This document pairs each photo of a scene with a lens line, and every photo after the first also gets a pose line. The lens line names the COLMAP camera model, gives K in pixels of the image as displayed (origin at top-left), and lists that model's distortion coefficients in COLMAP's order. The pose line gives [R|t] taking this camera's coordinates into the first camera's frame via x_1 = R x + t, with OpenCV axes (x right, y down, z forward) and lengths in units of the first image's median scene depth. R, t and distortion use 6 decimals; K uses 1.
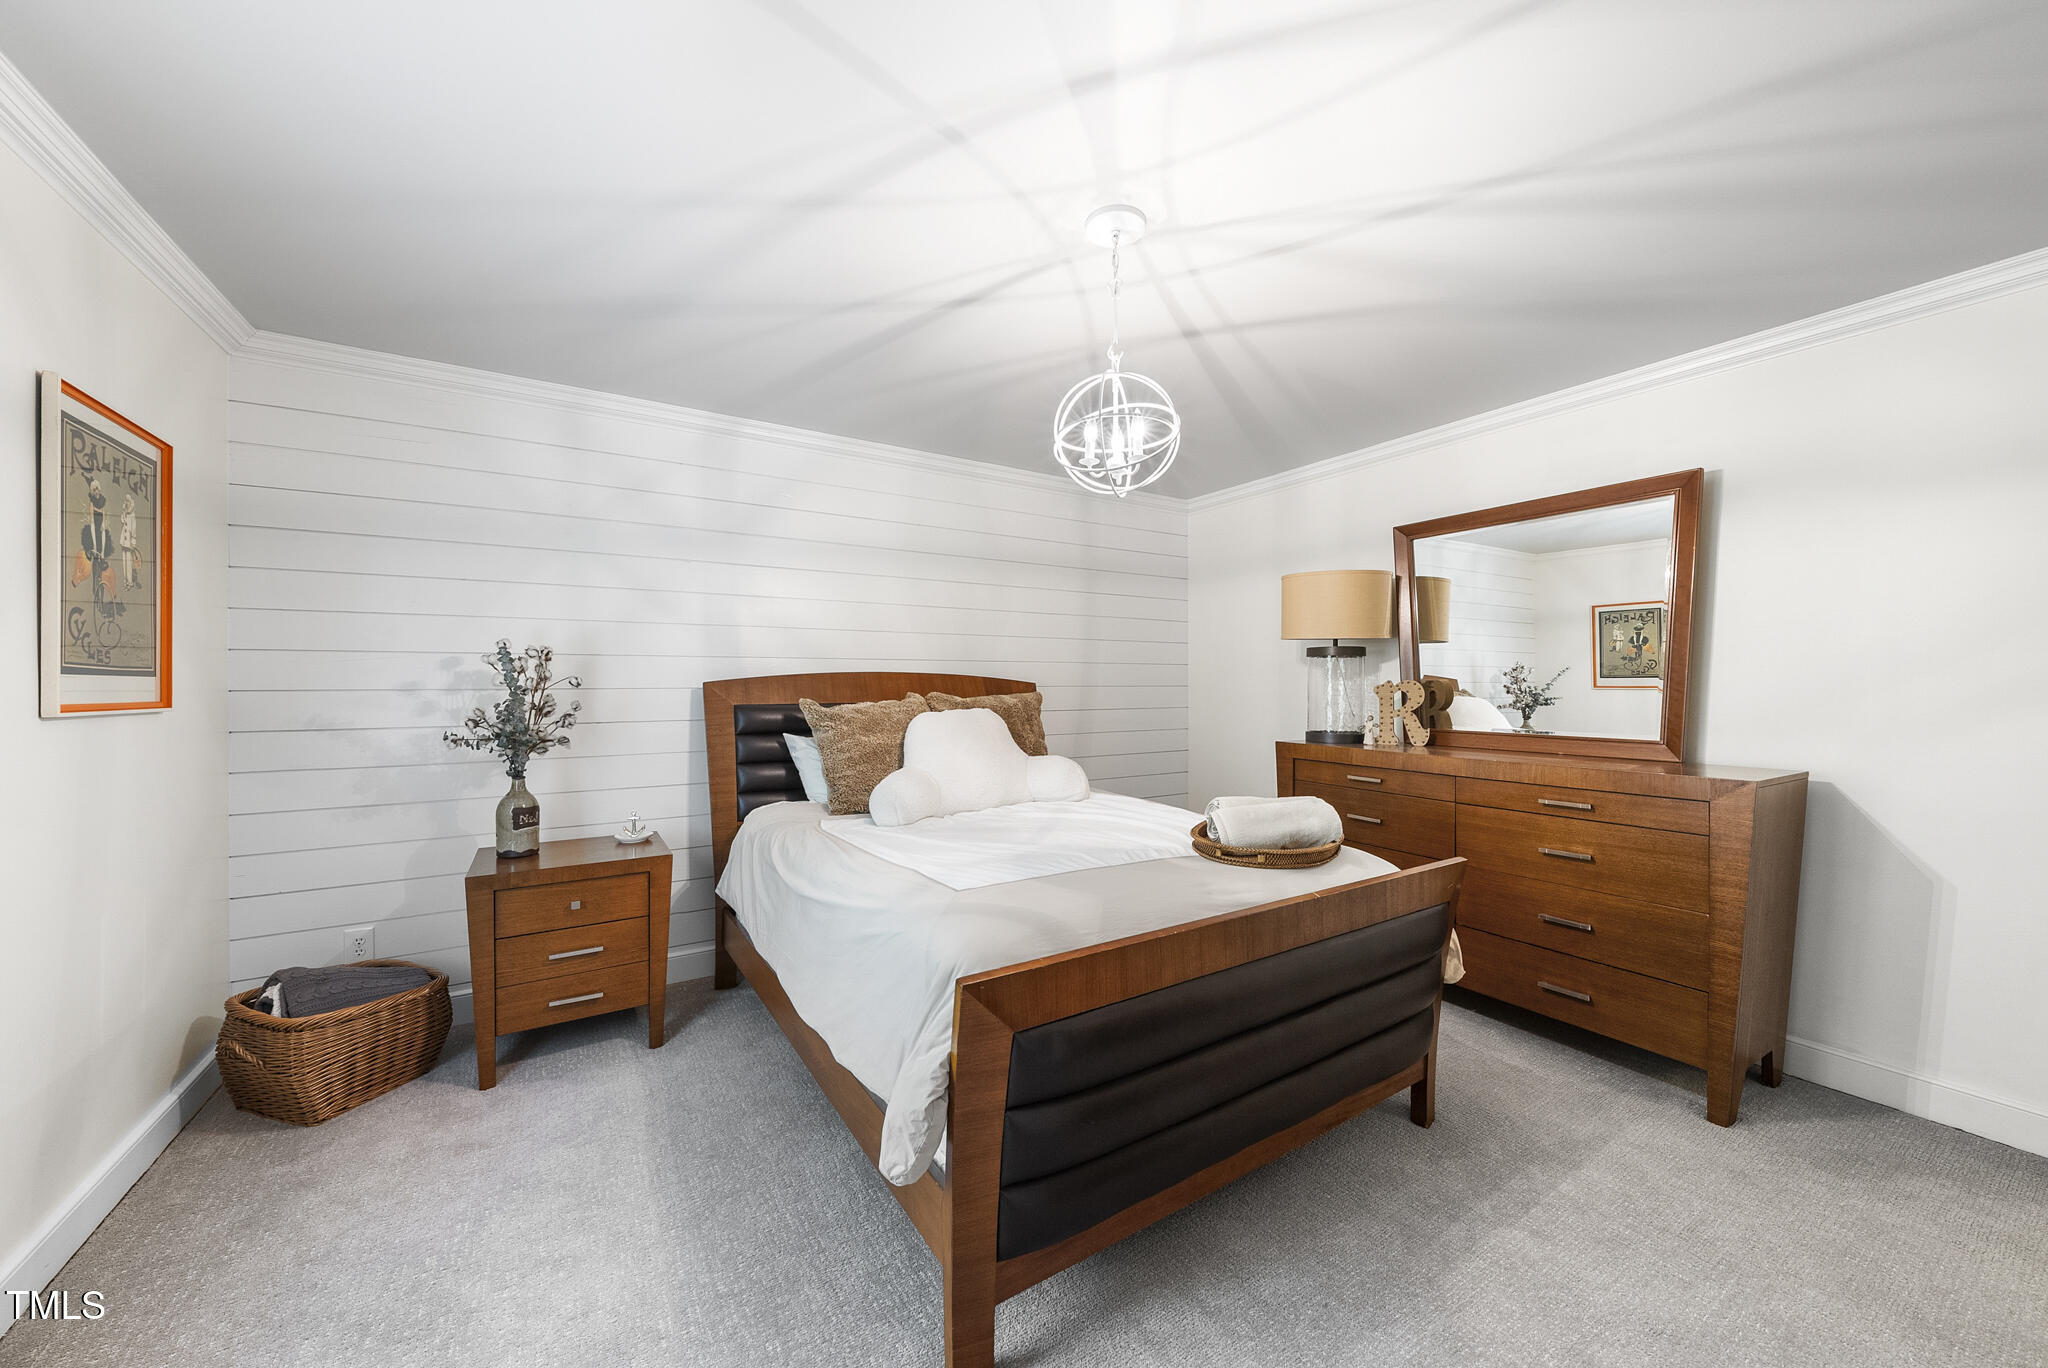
lens RADIAL K [[732.7, 0, 1032.7], [0, 732.7, 684.9], [0, 0, 1]] dist [0.007362, 0.000018]
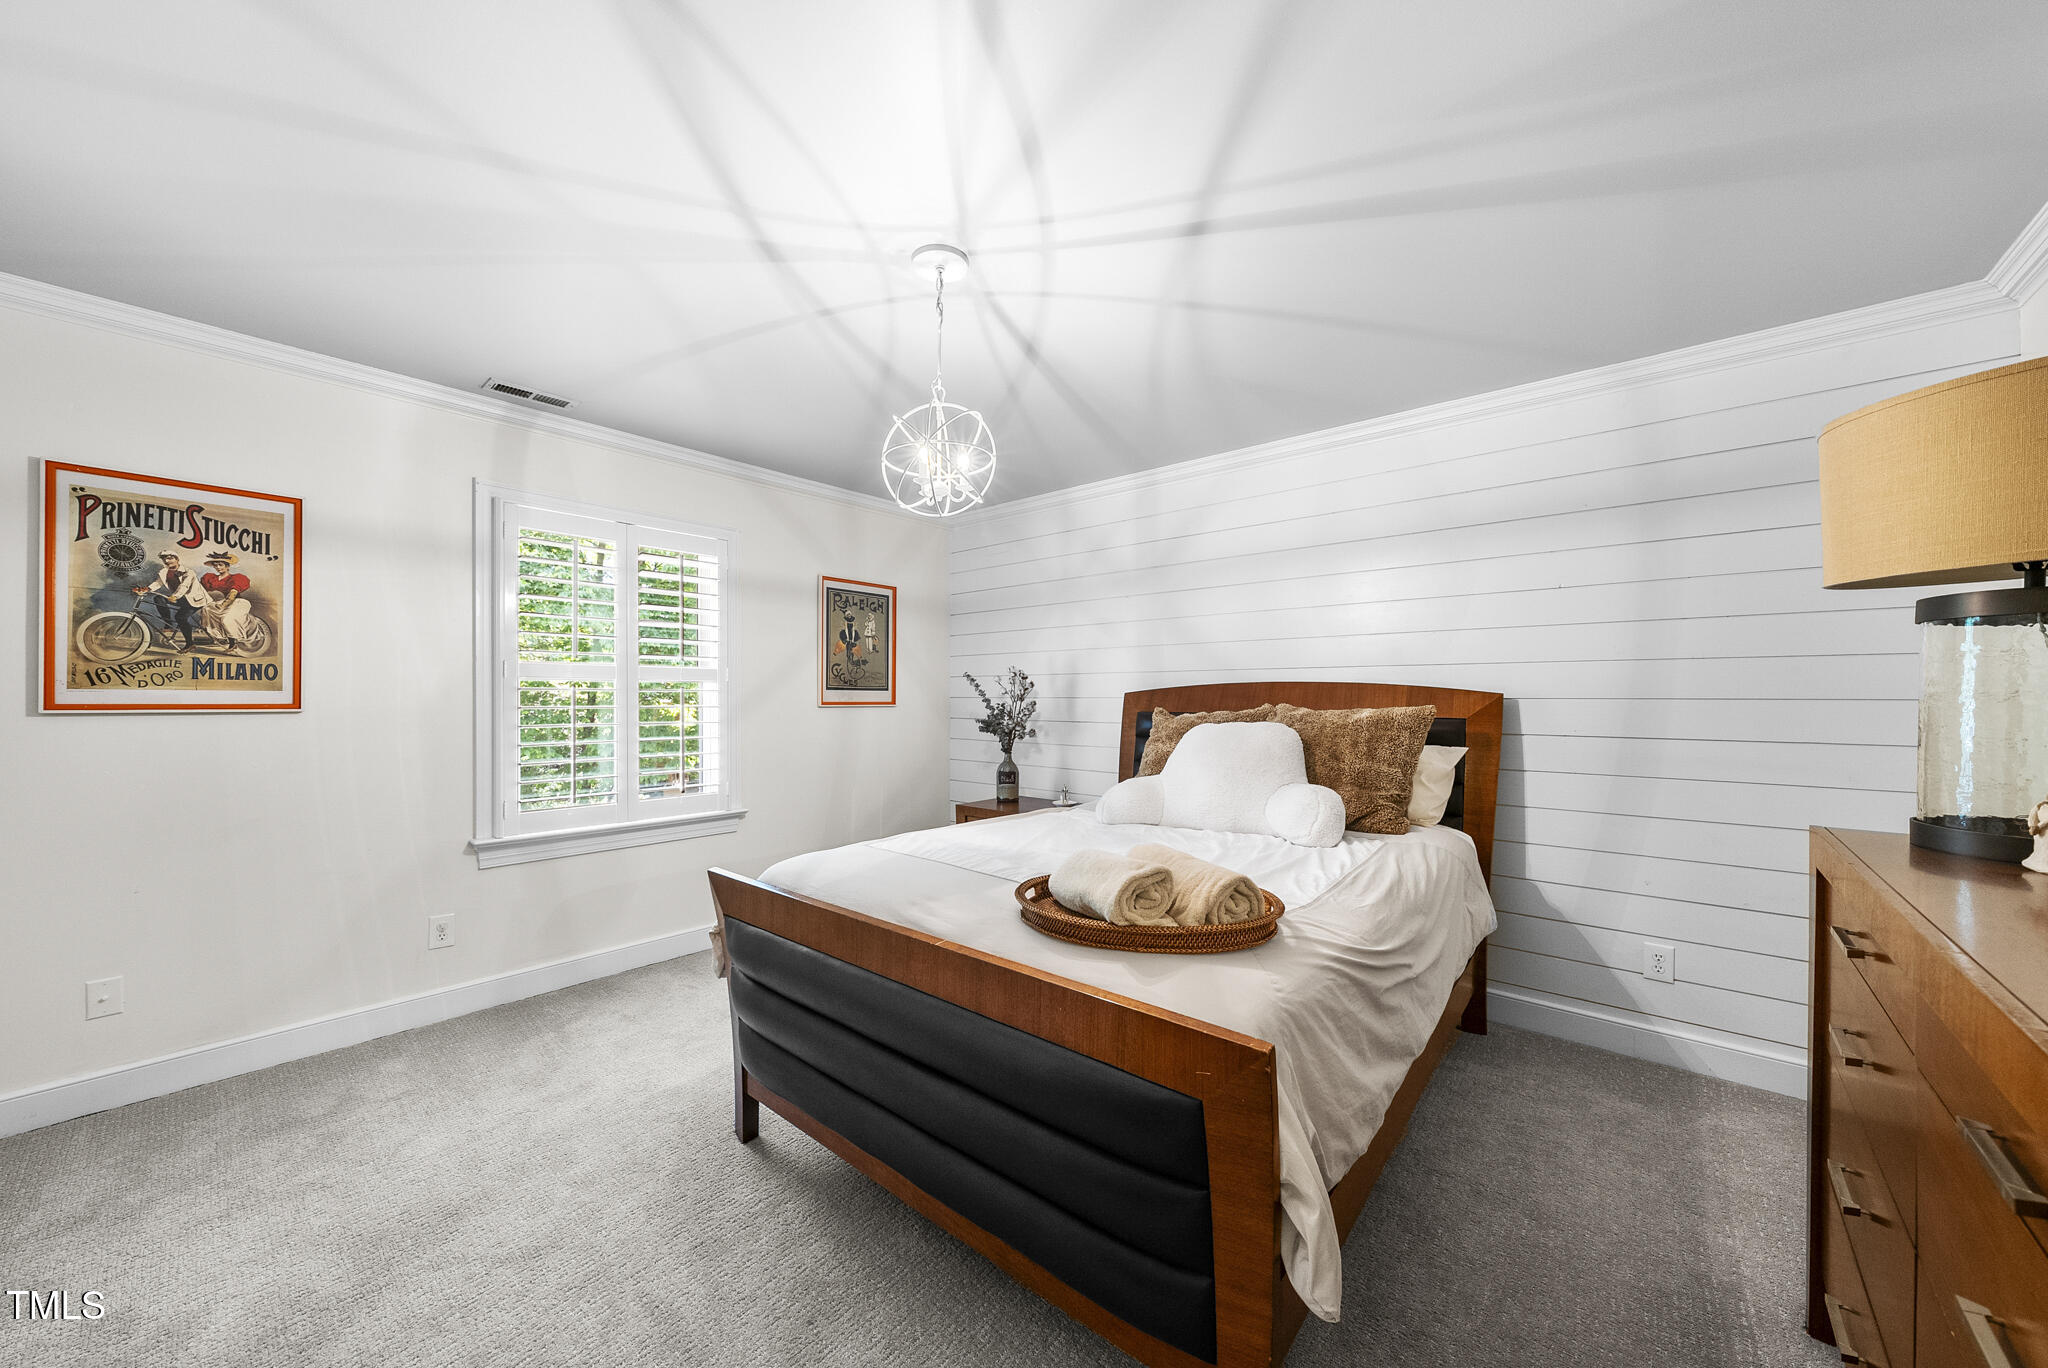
lens RADIAL K [[732.7, 0, 1034.2], [0, 732.7, 693.7], [0, 0, 1]] dist [0.007362, 0.000018]
pose [[0.296048, -0.000874, -0.955173, 1.066810], [-0.004156, 0.999989, -0.002203, 0.001546], [0.955164, 0.004622, 0.296041, 0.745561]]
